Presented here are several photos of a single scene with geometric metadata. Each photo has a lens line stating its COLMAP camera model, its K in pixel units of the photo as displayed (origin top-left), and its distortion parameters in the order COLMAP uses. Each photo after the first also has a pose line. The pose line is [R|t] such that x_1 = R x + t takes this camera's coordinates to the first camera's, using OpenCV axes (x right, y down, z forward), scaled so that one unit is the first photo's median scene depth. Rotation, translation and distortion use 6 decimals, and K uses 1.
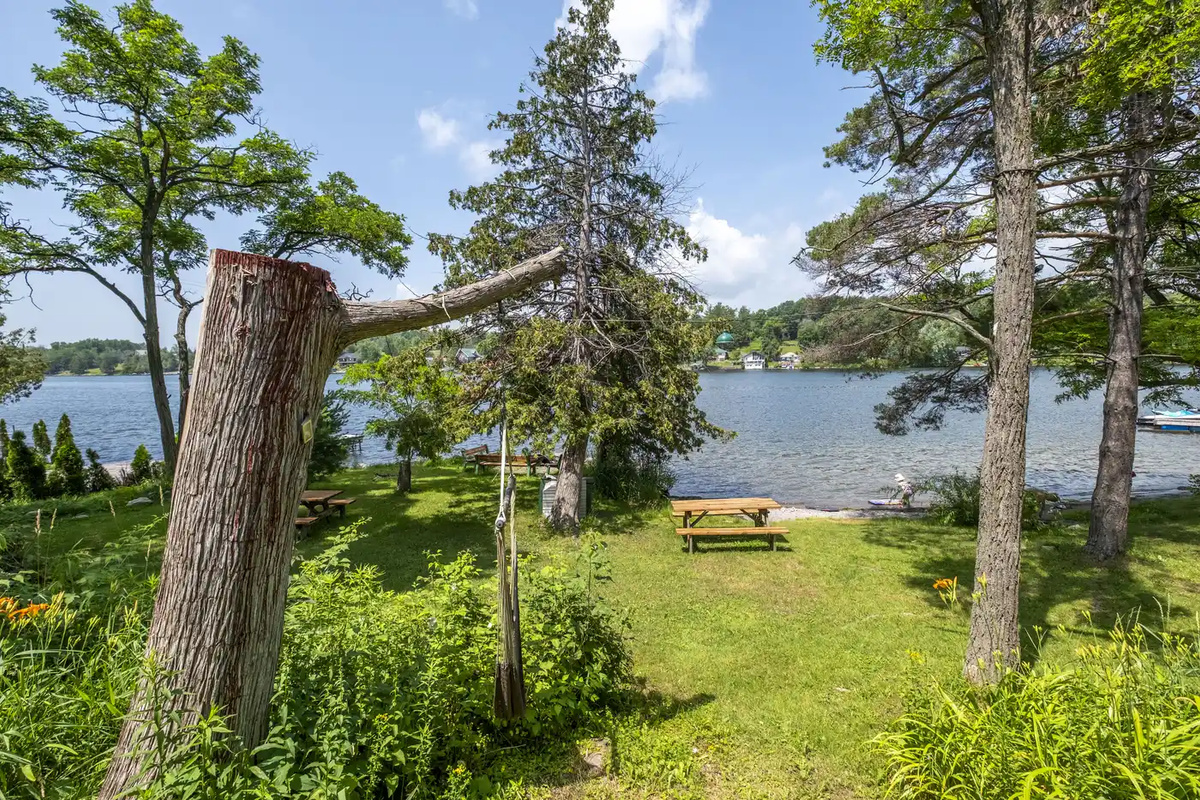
lens RADIAL K [[522.4, 0, 597.3], [0, 522.4, 400.7], [0, 0, 1]] dist [-0.004659, 0.001005]
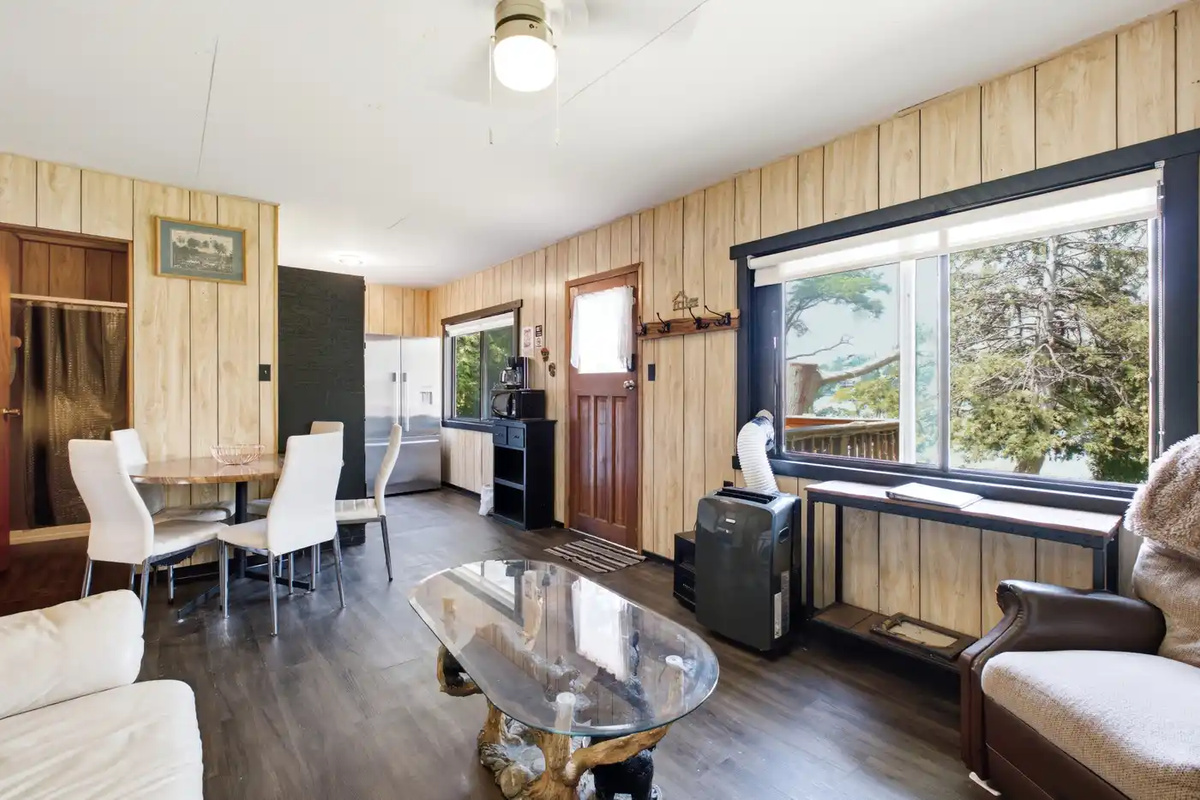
lens RADIAL K [[522.4, 0, 601.3], [0, 522.4, 396.3], [0, 0, 1]] dist [-0.004659, 0.001005]
pose [[0.636440, 0.021472, -0.771027, 0.221462], [-0.059430, 0.998006, -0.021263, 0.020673], [0.769033, 0.059355, 0.636447, -0.405547]]
